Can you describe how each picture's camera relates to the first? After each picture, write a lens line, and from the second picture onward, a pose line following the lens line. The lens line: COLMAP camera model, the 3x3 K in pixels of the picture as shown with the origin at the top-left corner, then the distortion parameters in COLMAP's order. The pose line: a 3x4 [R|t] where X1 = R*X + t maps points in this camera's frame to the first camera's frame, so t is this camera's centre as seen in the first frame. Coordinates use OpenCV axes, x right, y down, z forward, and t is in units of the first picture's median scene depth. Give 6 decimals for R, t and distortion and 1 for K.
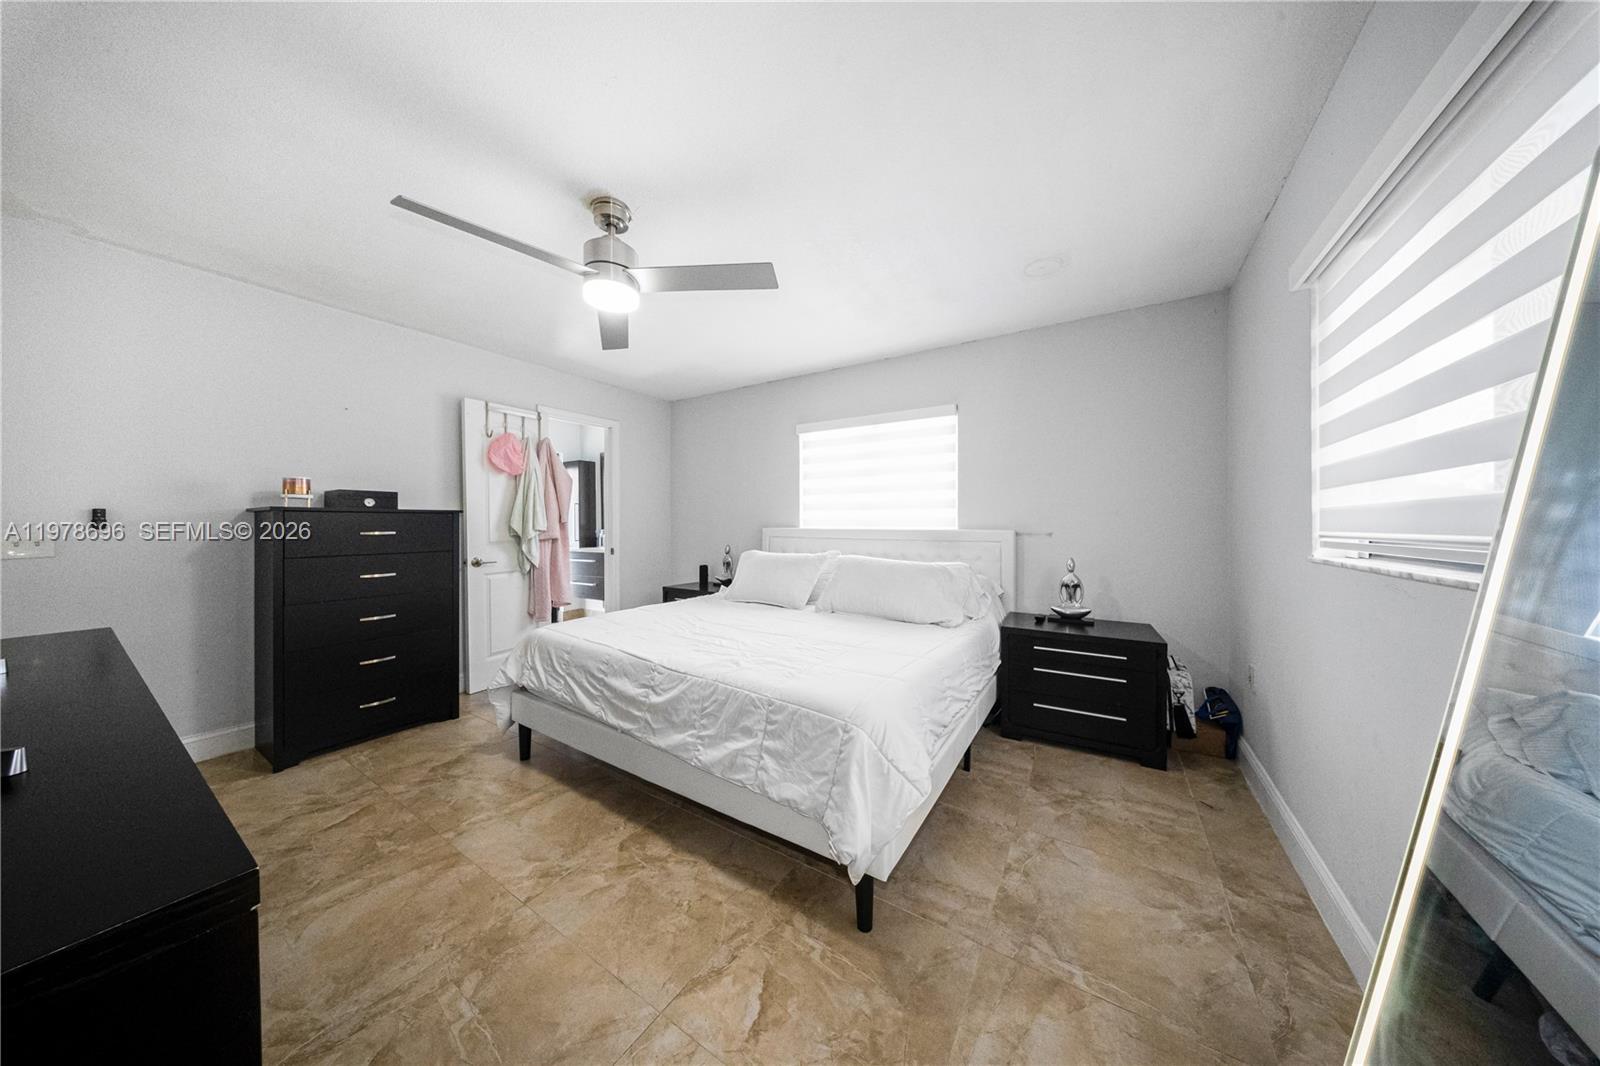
lens RADIAL K [[476.2, 0, 796.0], [0, 476.2, 521.9], [0, 0, 1]] dist [-0.000892, -0.000145]
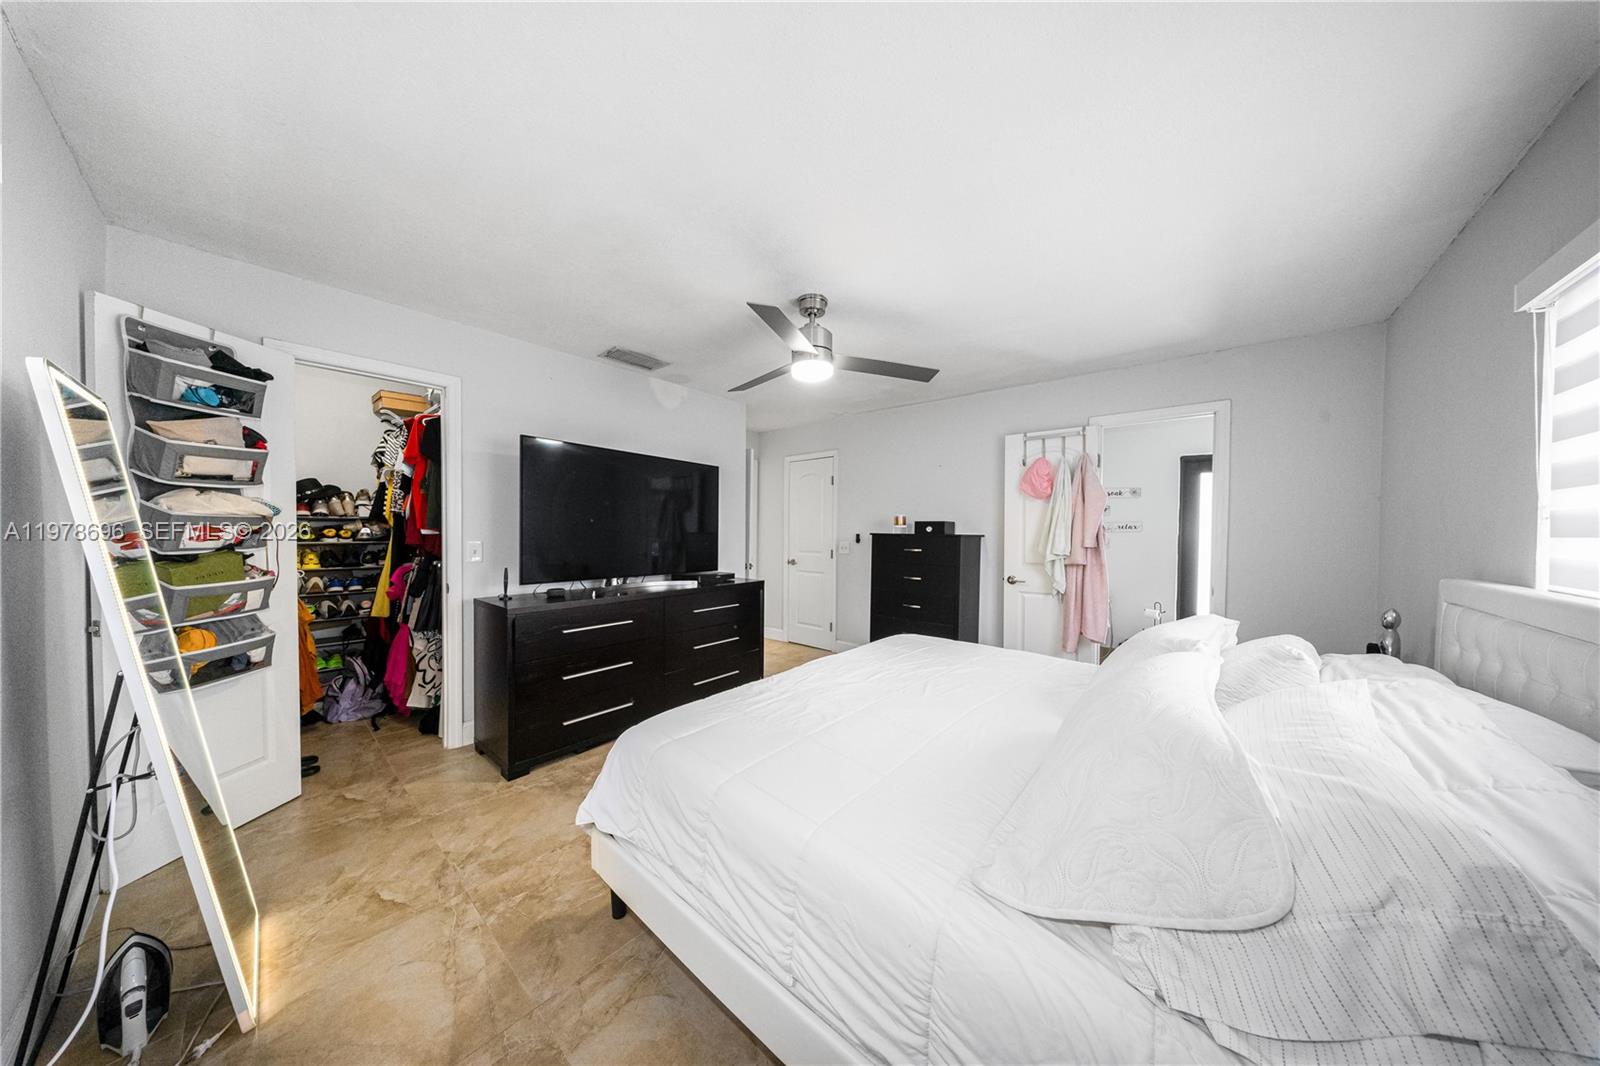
lens RADIAL K [[476.2, 0, 800.7], [0, 476.2, 535.7], [0, 0, 1]] dist [-0.000892, -0.000145]
pose [[-0.131765, 0.009593, -0.991235, 1.069455], [-0.009061, 0.999900, 0.010881, -0.059348], [0.991240, 0.010415, -0.131665, 1.396859]]
